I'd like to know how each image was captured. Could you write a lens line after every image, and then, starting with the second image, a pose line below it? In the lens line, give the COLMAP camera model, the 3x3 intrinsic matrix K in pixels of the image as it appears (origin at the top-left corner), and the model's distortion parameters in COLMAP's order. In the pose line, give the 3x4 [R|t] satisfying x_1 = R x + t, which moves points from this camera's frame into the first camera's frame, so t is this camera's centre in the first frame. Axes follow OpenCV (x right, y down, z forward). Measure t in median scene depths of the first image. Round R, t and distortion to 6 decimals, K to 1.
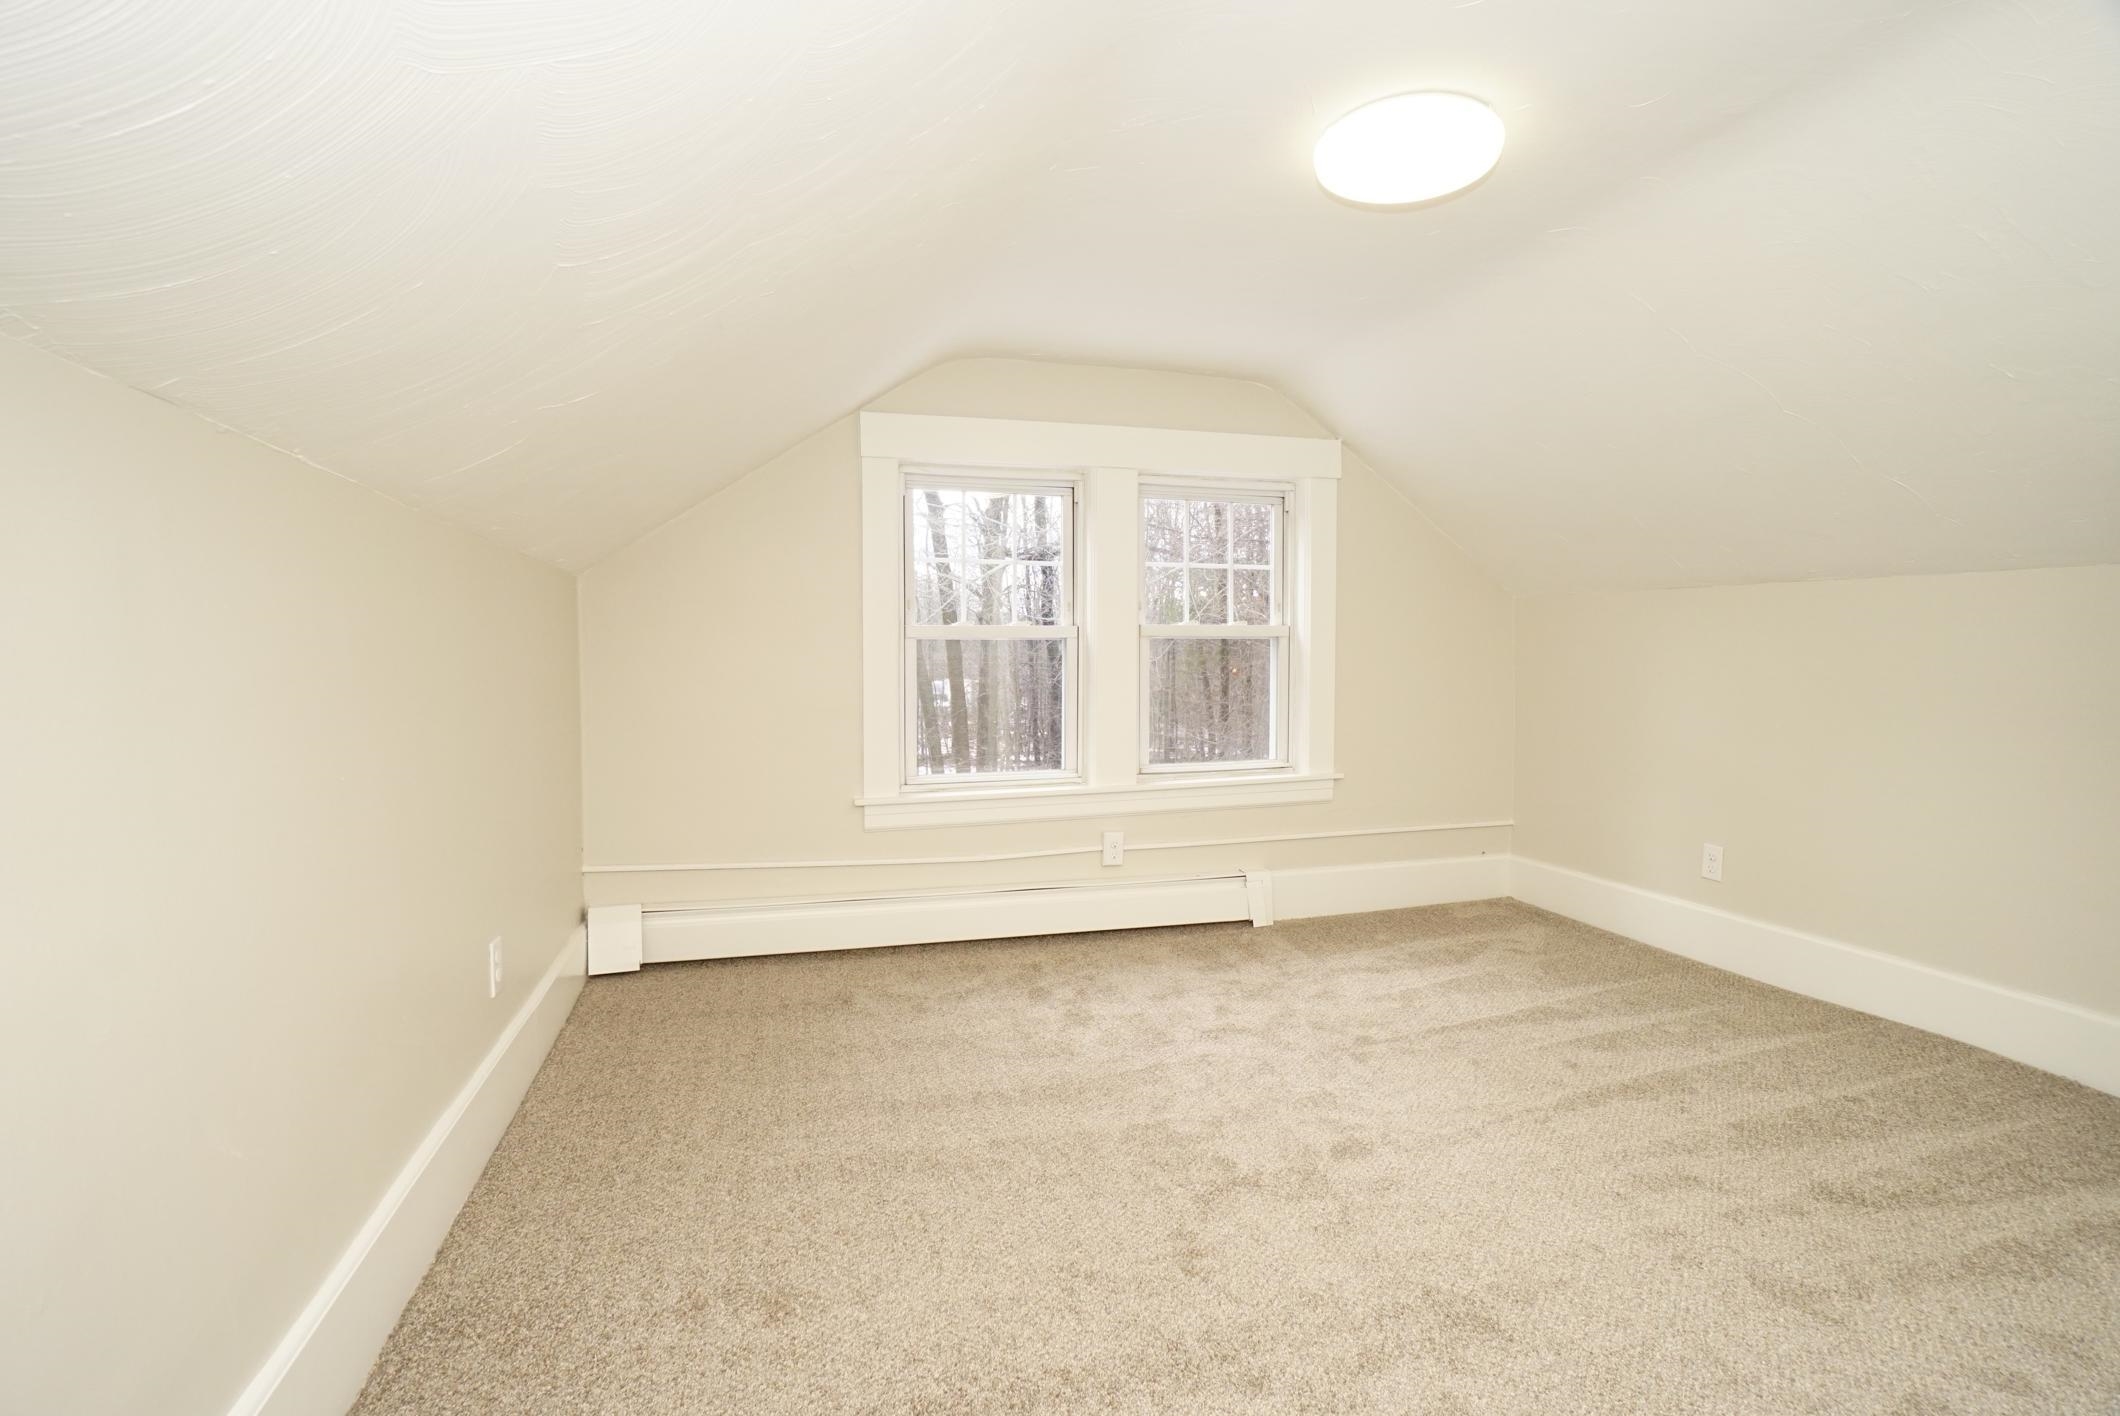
lens RADIAL K [[976.0, 0, 1060.3], [0, 976.0, 708.2], [0, 0, 1]] dist [-0.060852, 0.024283]
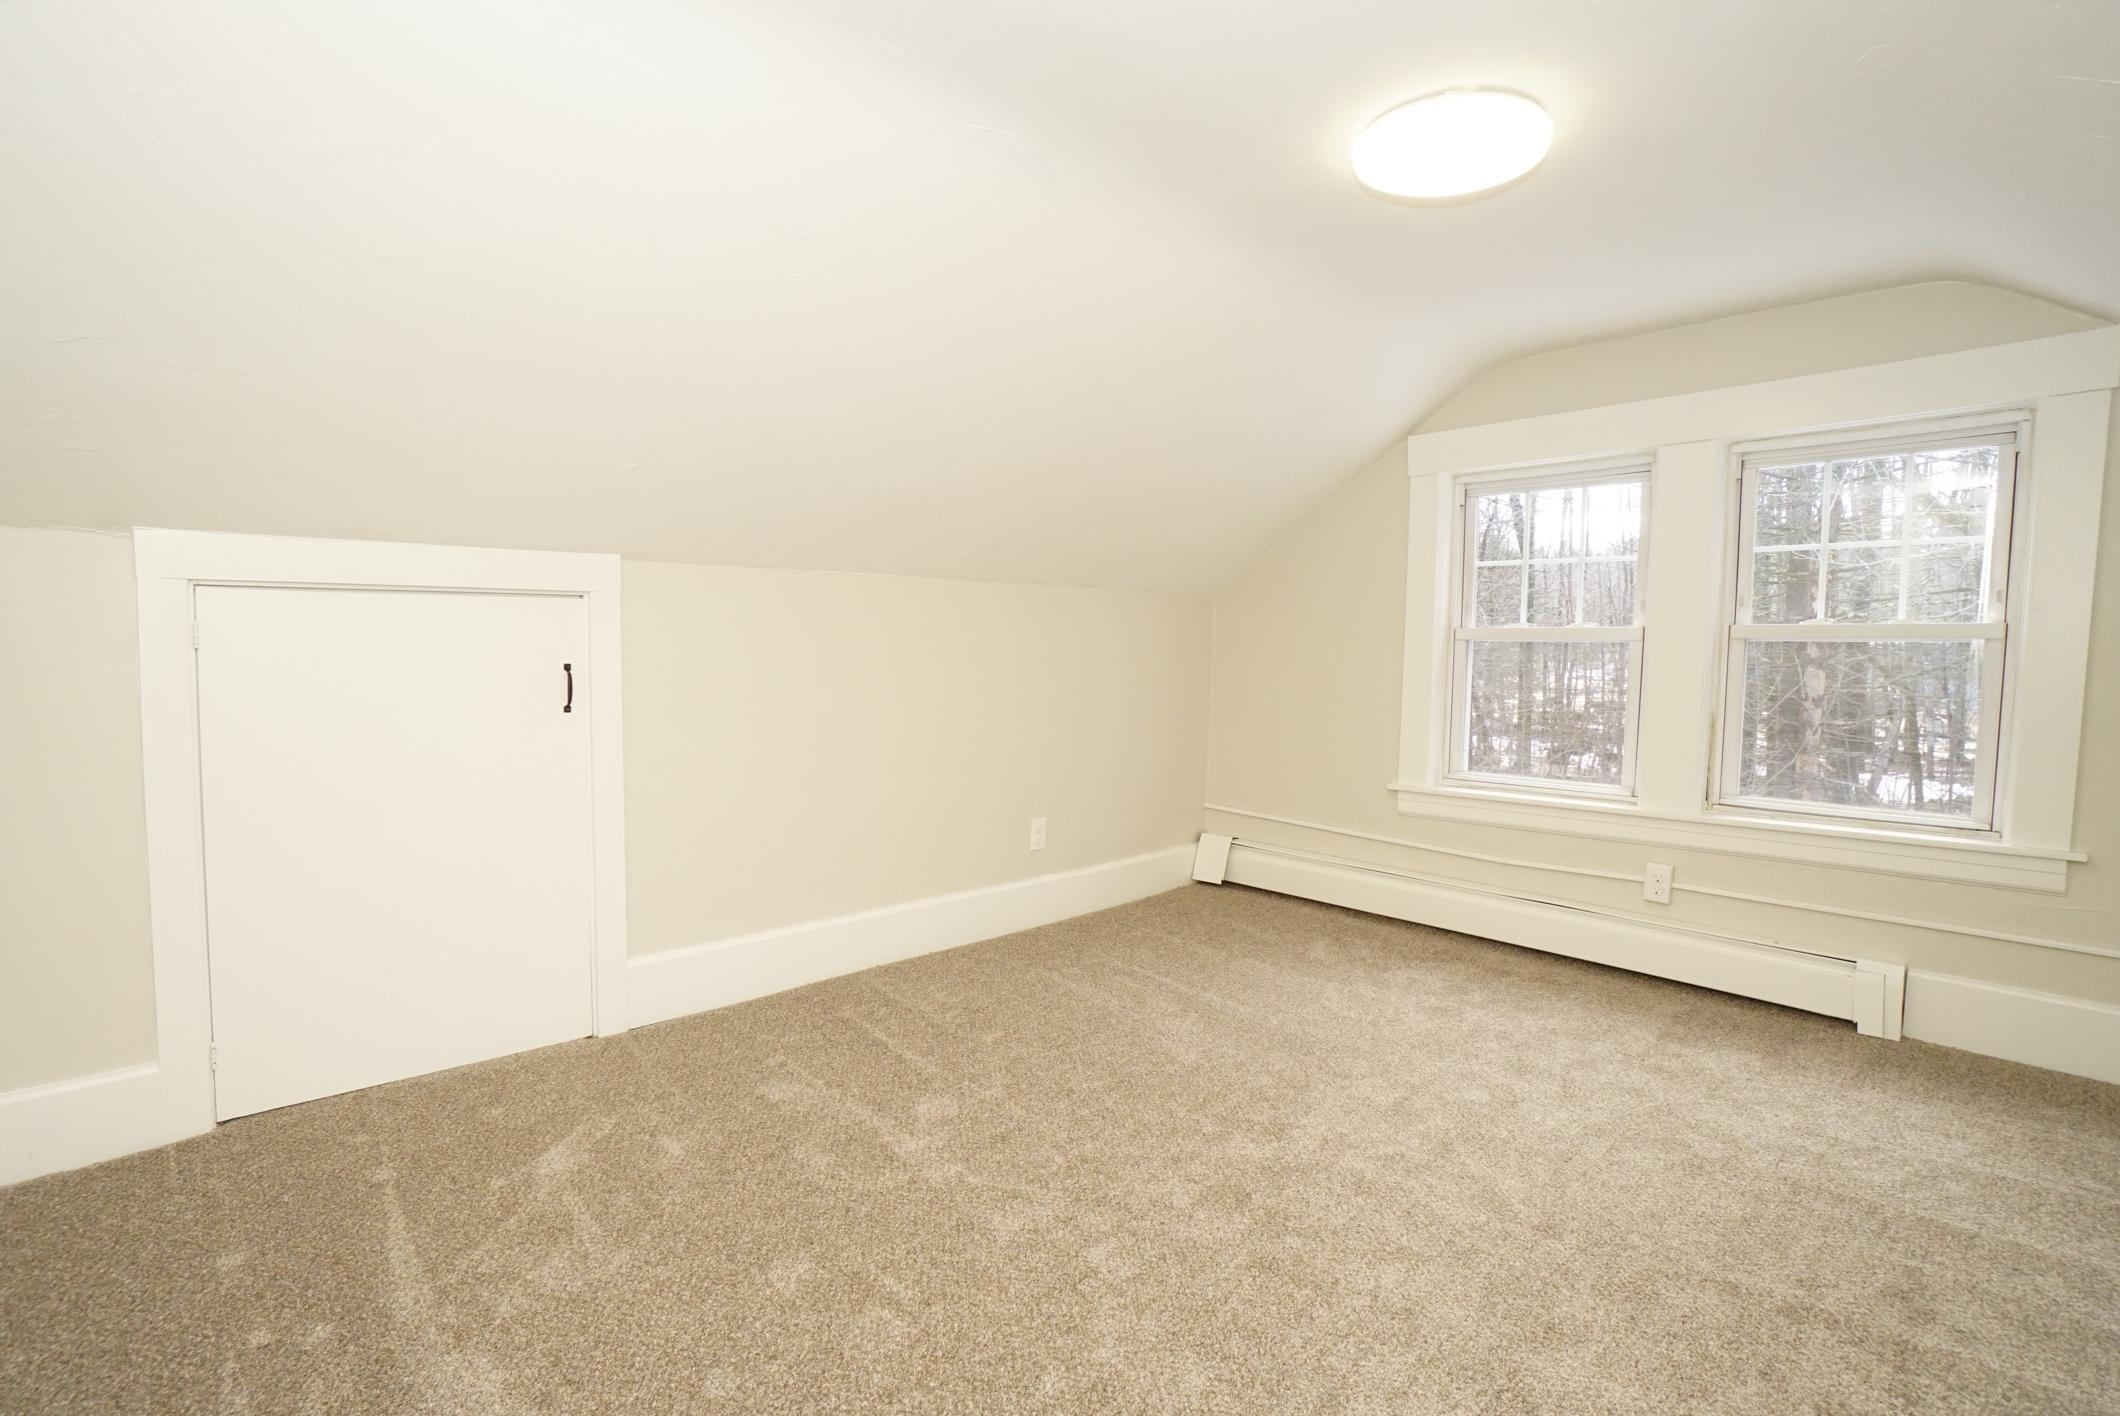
lens RADIAL K [[957.6, 0, 1048.4], [0, 957.6, 712.8], [0, 0, 1]] dist [-0.063013, 0.022384]
pose [[0.470035, 0.067370, -0.880073, 0.547895], [-0.062109, 0.997136, 0.043159, -0.010338], [0.880460, 0.034374, 0.472873, 0.125591]]
